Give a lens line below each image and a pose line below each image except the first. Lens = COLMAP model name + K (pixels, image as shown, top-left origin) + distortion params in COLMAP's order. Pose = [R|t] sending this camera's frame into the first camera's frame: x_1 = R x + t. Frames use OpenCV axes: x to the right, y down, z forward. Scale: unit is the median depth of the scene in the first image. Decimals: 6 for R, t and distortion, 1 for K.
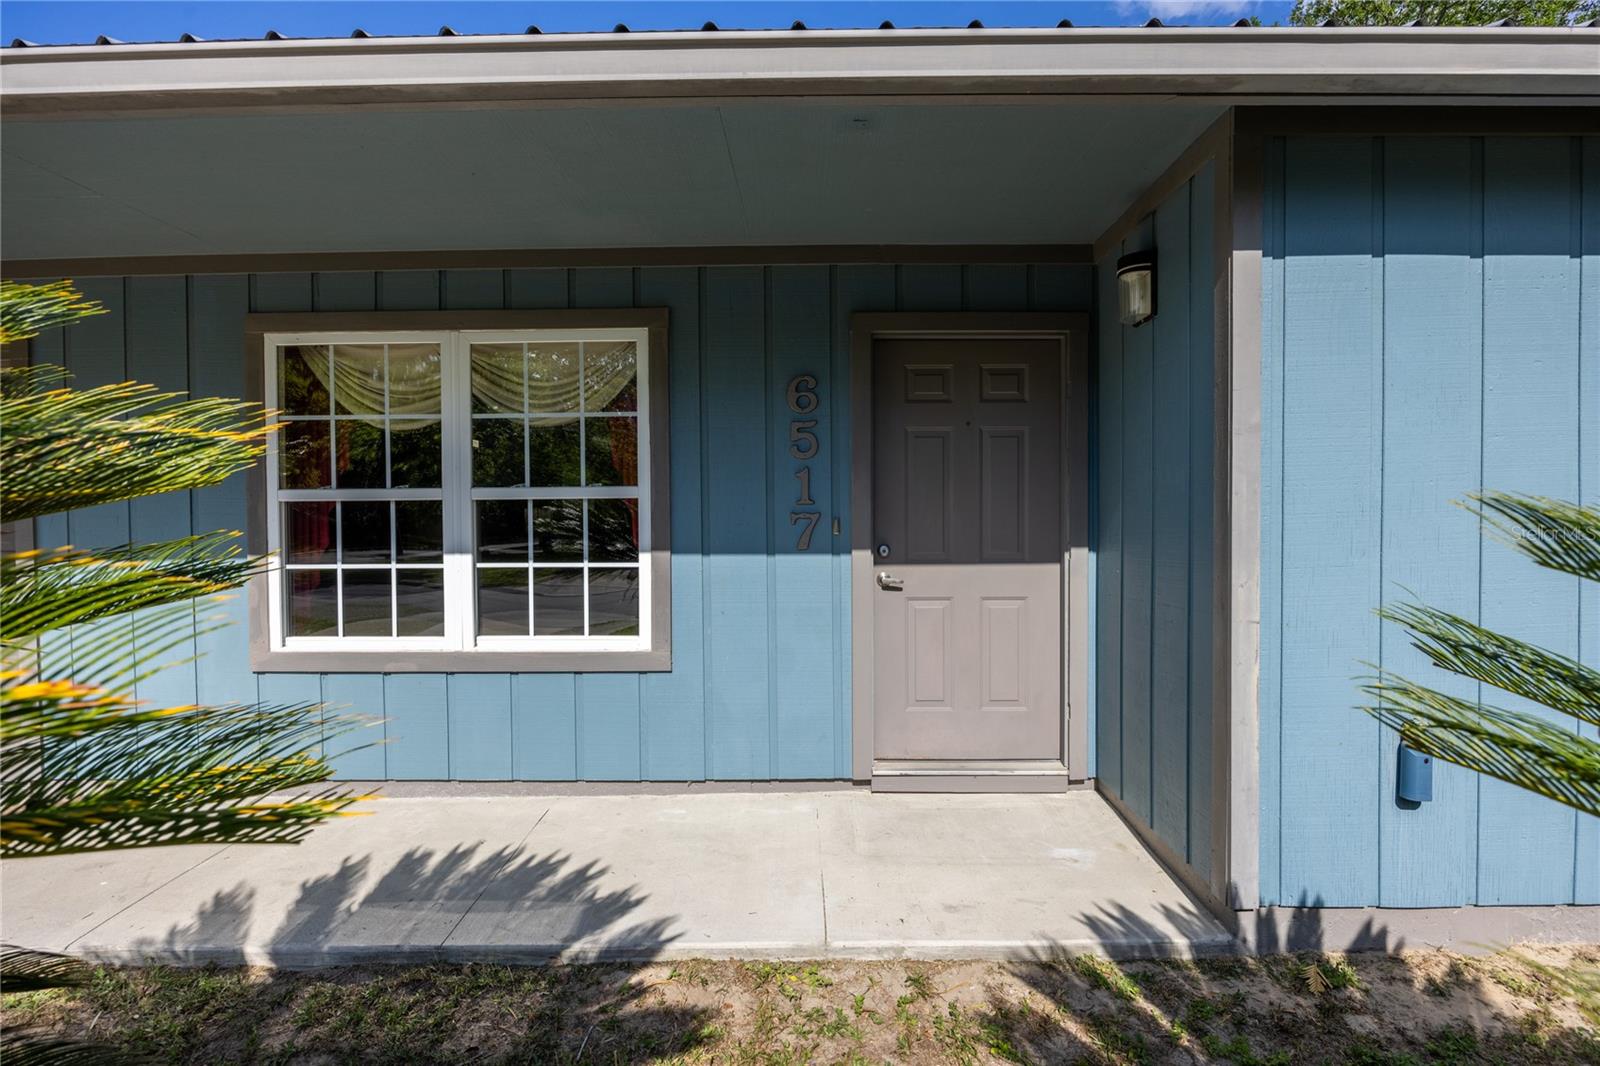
lens RADIAL K [[830.8, 0, 796.2], [0, 830.8, 527.7], [0, 0, 1]] dist [0.000779, 0.000044]
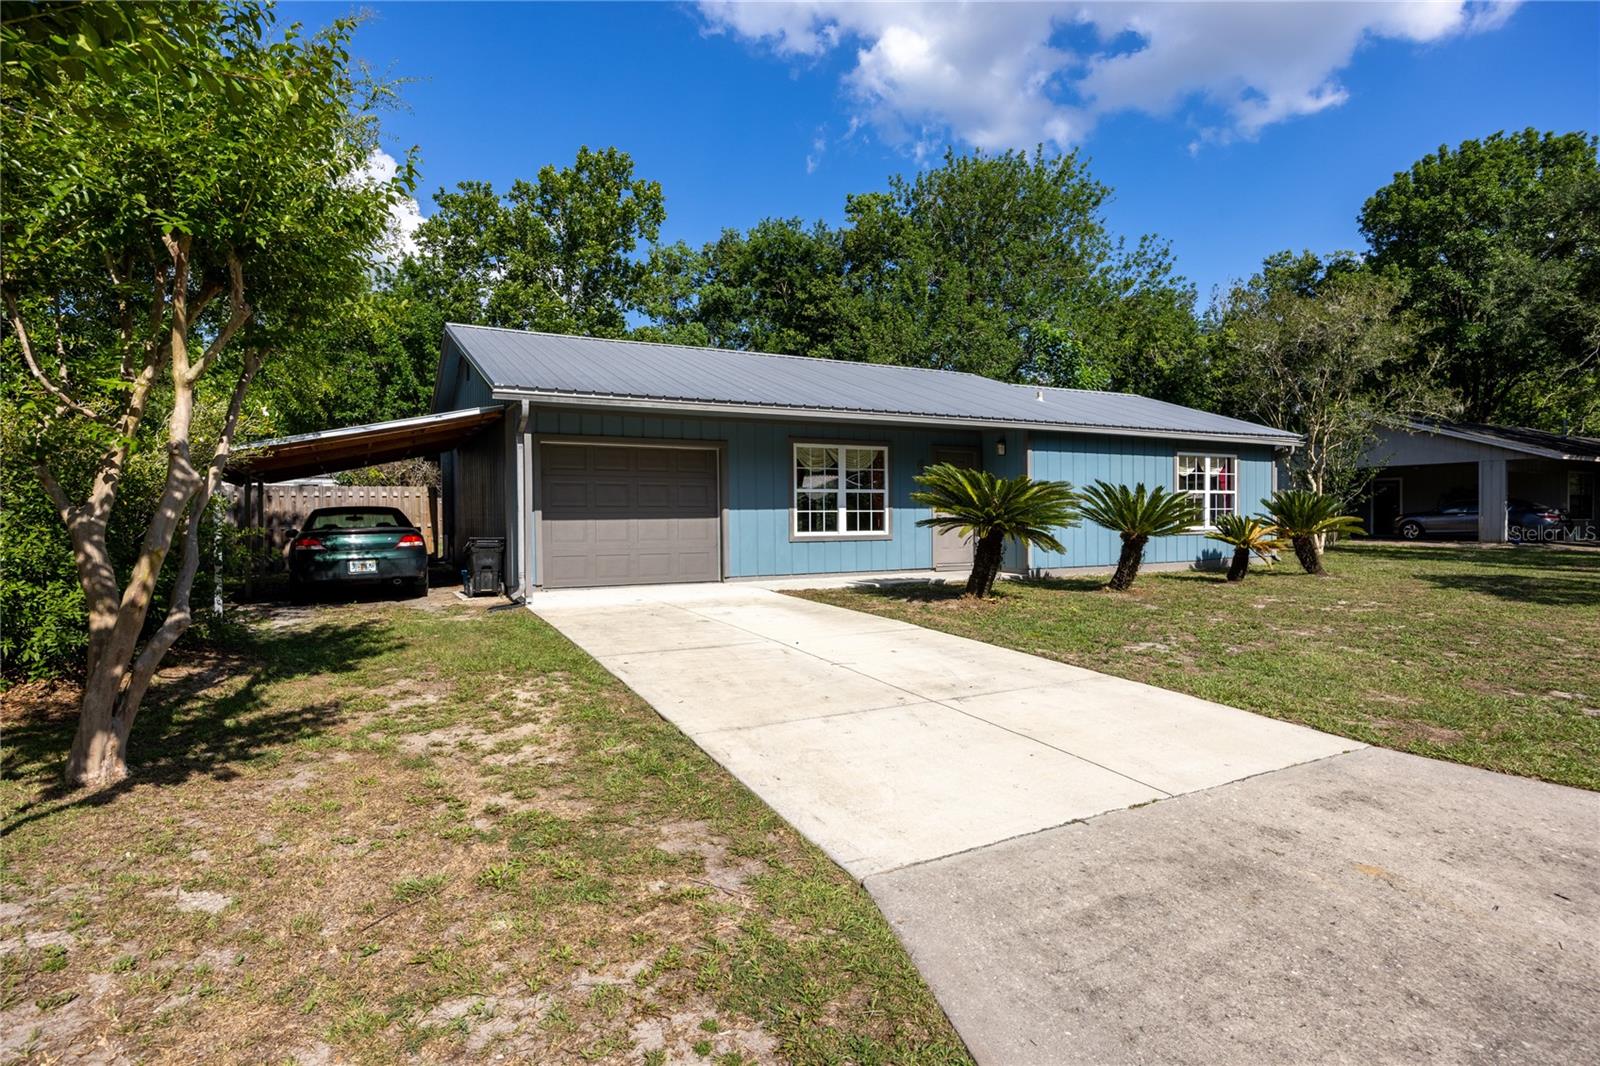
lens RADIAL K [[915.9, 0, 800.3], [0, 915.9, 537.9], [0, 0, 1]] dist [-0.032873, -0.000125]
pose [[0.859236, -0.011406, 0.511452, -2.561813], [0.019065, 0.999771, -0.009734, 0.194414], [-0.511224, 0.018115, 0.859257, -2.265771]]
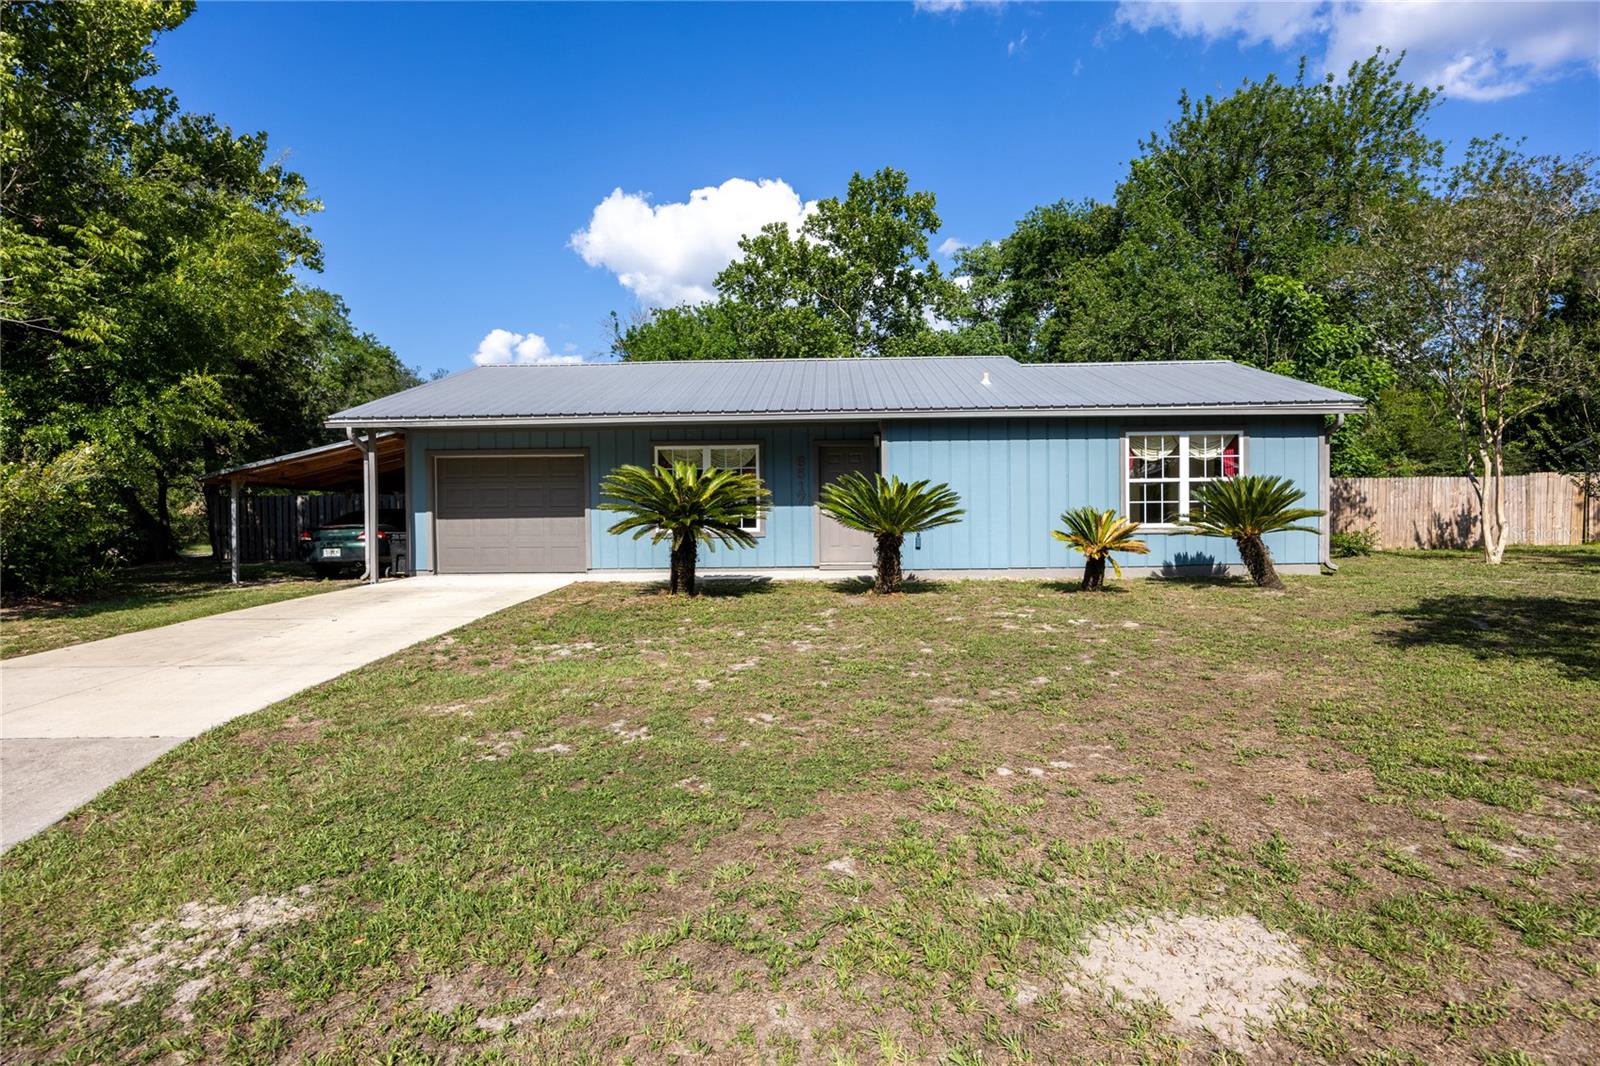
lens RADIAL K [[849.6, 0, 803.0], [0, 849.6, 531.2], [0, 0, 1]] dist [-0.004775, -0.001203]
pose [[0.999867, -0.005923, -0.015191, 0.078454], [0.005757, 0.999924, -0.010946, 0.188658], [0.015254, 0.010857, 0.999825, -2.777530]]
